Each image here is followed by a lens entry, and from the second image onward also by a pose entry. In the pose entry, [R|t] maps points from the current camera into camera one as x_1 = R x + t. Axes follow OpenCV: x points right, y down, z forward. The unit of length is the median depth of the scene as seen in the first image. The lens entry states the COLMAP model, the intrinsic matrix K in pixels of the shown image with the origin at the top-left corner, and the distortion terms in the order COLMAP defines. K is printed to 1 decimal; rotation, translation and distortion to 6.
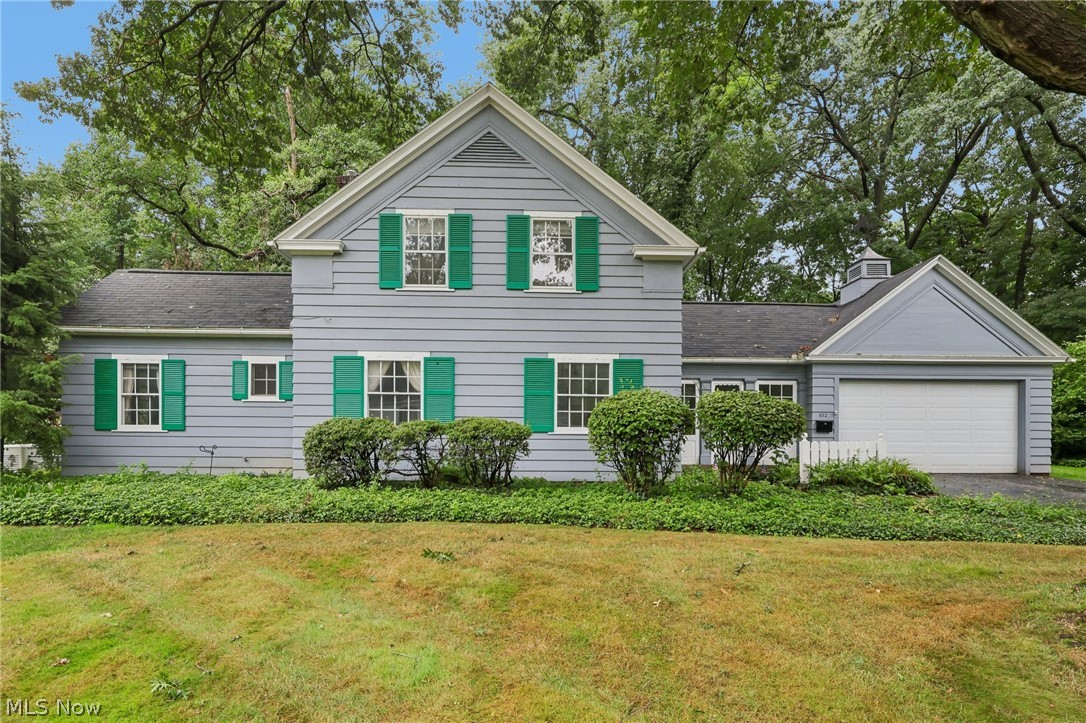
lens RADIAL K [[571.5, 0, 543.0], [0, 571.5, 407.1], [0, 0, 1]] dist [0.000061, -0.000851]
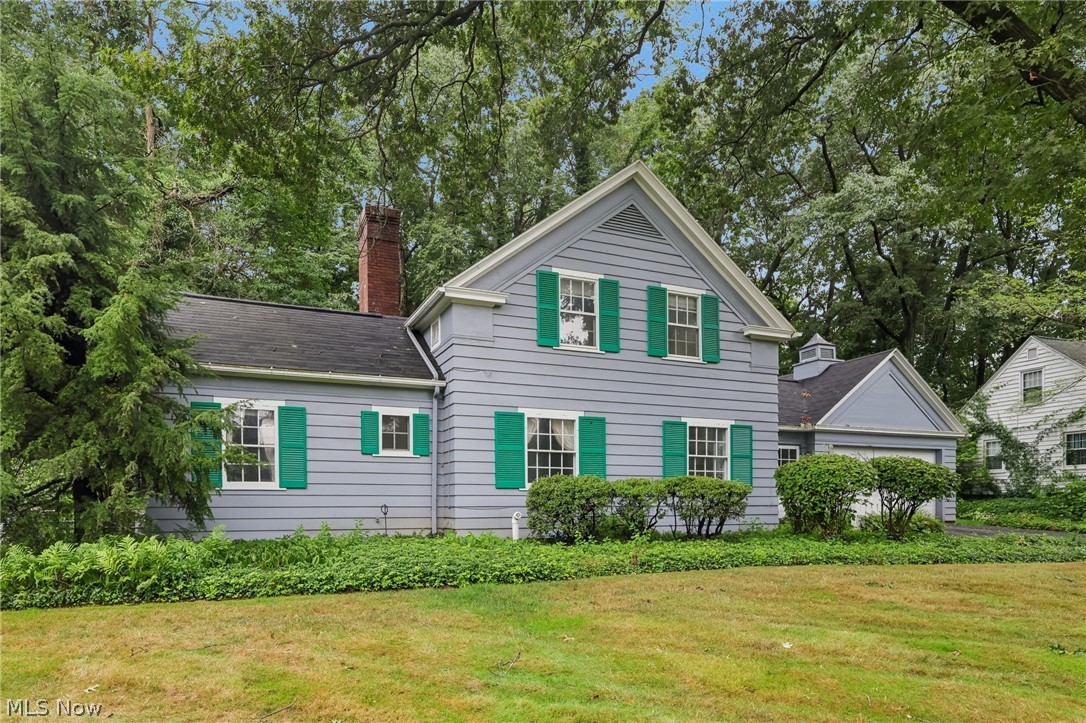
lens RADIAL K [[625.6, 0, 543.1], [0, 625.6, 465.5], [0, 0, 1]] dist [-0.020182, -0.000378]
pose [[0.938866, 0.012432, 0.344059, -0.638328], [-0.013929, 0.999901, 0.001878, -0.000894], [-0.344002, -0.006556, 0.938946, -0.024896]]
